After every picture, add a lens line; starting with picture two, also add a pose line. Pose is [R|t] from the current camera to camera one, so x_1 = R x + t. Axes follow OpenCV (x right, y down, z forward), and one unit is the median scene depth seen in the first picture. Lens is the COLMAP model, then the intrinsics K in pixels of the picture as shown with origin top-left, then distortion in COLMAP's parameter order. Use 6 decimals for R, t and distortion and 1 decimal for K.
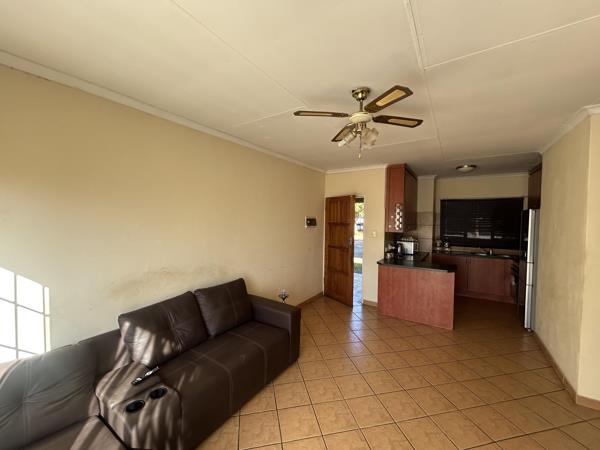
lens RADIAL K [[246.0, 0, 300.6], [0, 246.0, 223.6], [0, 0, 1]] dist [-0.000141, 0.000015]
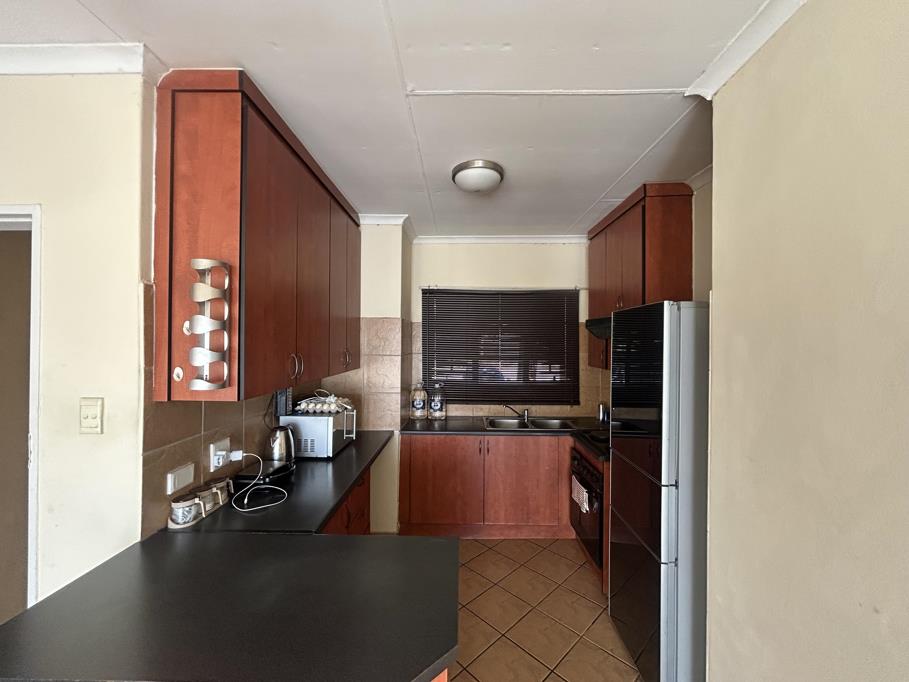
lens RADIAL K [[372.7, 0, 455.4], [0, 372.7, 338.8], [0, 0, 1]] dist [-0.000141, 0.000015]
pose [[0.851292, -0.004121, 0.524675, 0.321670], [0.015567, 0.999727, -0.017406, -0.005897], [-0.524460, 0.022985, 0.851124, 0.497314]]
